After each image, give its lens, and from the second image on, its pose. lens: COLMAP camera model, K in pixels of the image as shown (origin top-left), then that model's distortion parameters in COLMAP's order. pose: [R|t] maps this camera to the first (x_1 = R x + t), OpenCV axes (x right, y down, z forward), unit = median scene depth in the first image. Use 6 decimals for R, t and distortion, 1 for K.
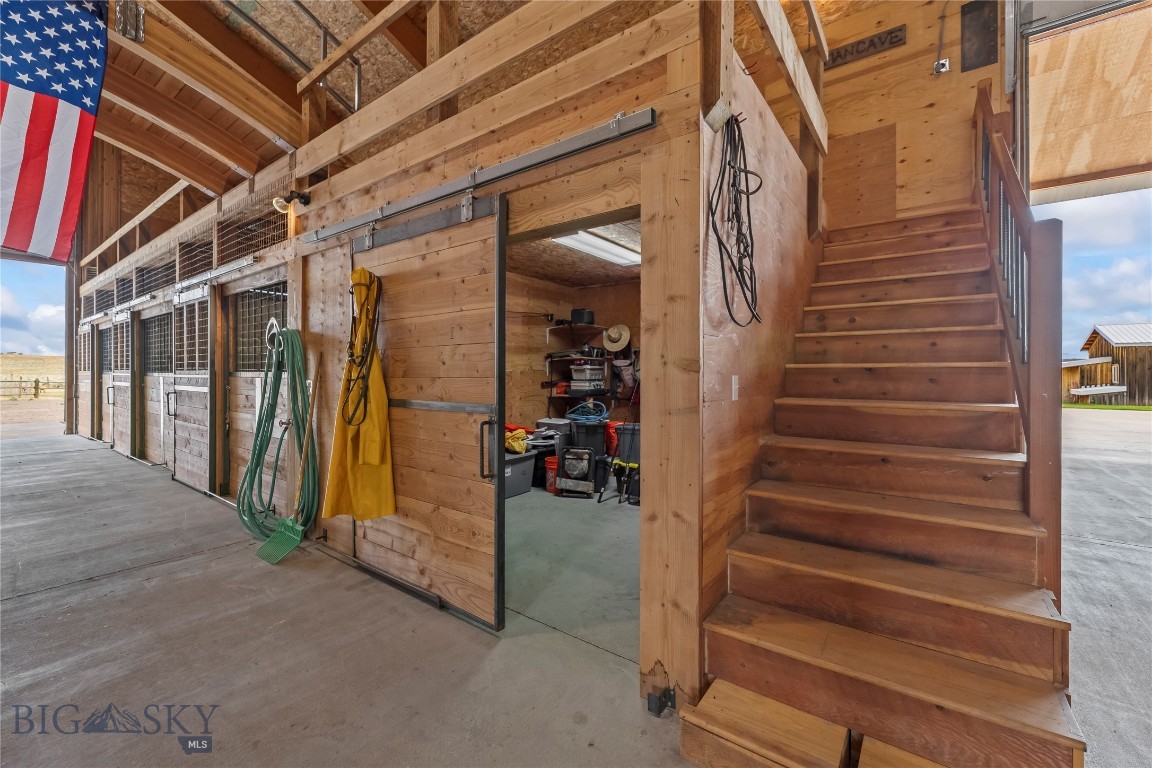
lens RADIAL K [[467.6, 0, 577.3], [0, 467.6, 377.0], [0, 0, 1]] dist [-0.005585, 0.001656]
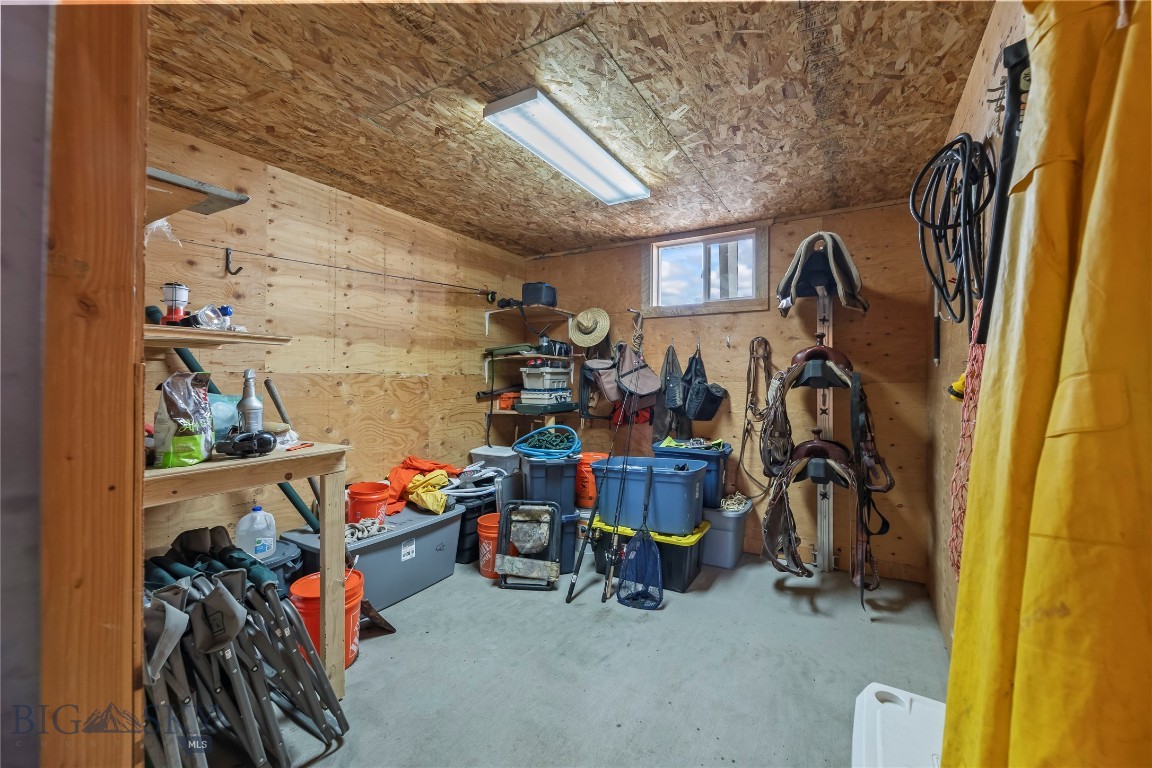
lens RADIAL K [[467.6, 0, 577.4], [0, 467.6, 378.2], [0, 0, 1]] dist [-0.005585, 0.001656]
pose [[0.994679, 0.002929, 0.102983, -0.002851], [-0.002024, 0.999958, -0.008894, -0.003913], [-0.103005, 0.008638, 0.994643, 0.344643]]
